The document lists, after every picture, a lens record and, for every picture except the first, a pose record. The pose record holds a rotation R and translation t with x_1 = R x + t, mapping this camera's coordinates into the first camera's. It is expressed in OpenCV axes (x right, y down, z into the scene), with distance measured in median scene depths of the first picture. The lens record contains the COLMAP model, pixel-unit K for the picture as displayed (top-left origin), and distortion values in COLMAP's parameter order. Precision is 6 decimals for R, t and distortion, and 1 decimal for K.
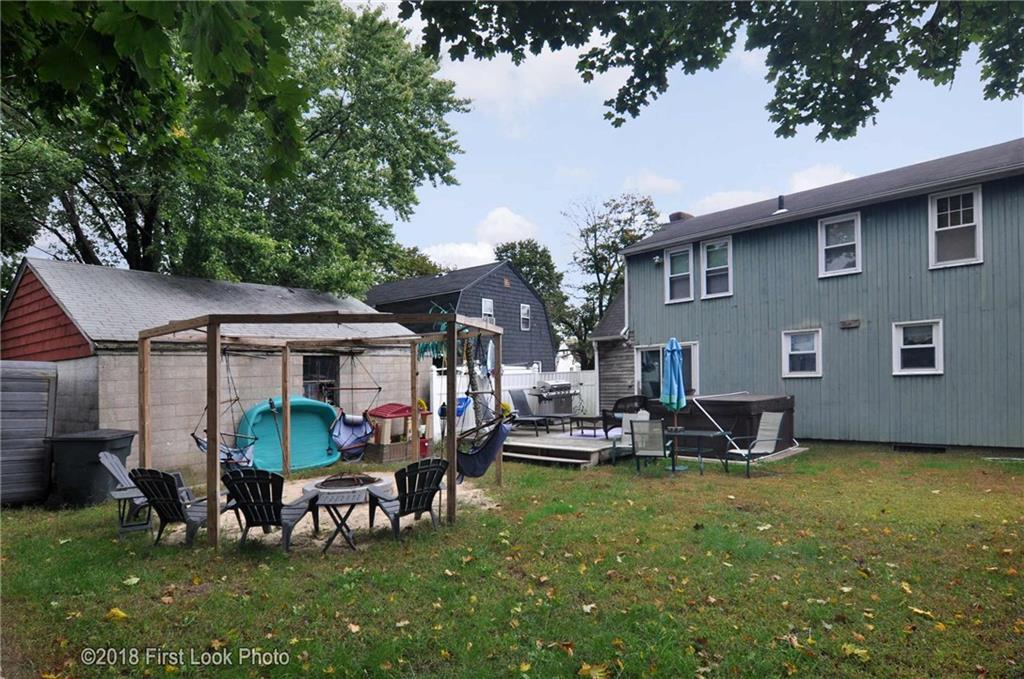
lens RADIAL K [[553.6, 0, 601.5], [0, 553.6, 343.2], [0, 0, 1]] dist [-0.005653, -0.002863]
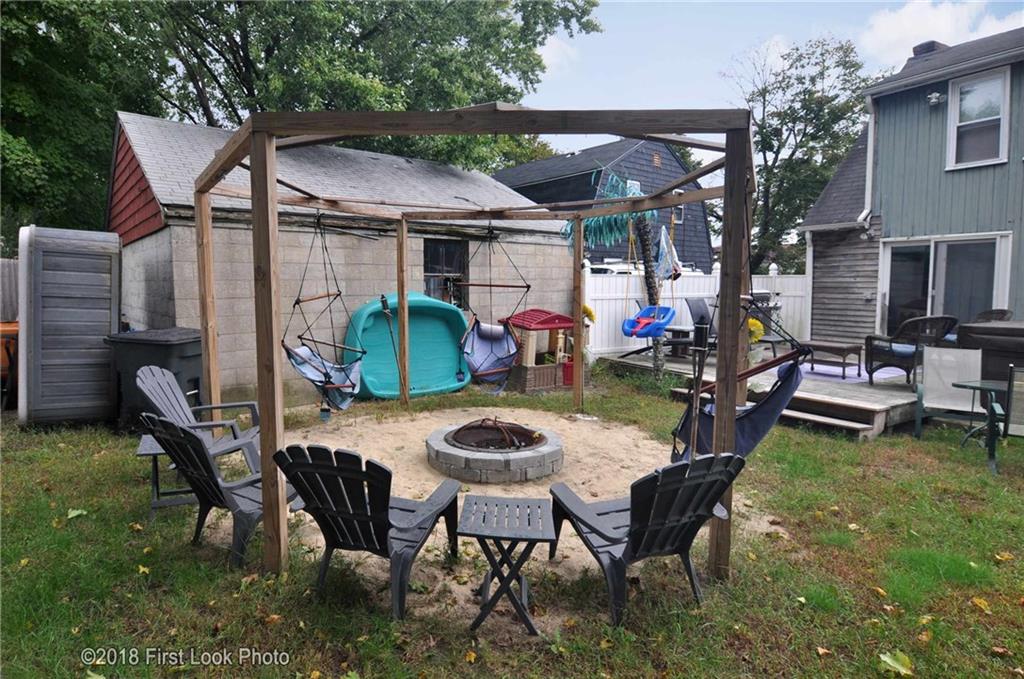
lens RADIAL K [[564.9, 0, 532.1], [0, 564.9, 330.6], [0, 0, 1]] dist [-0.004329, -0.001490]
pose [[0.954202, 0.059964, -0.293093, -0.179651], [-0.018322, 0.989581, 0.142808, 0.034074], [0.298603, -0.130897, 0.945358, 0.325676]]
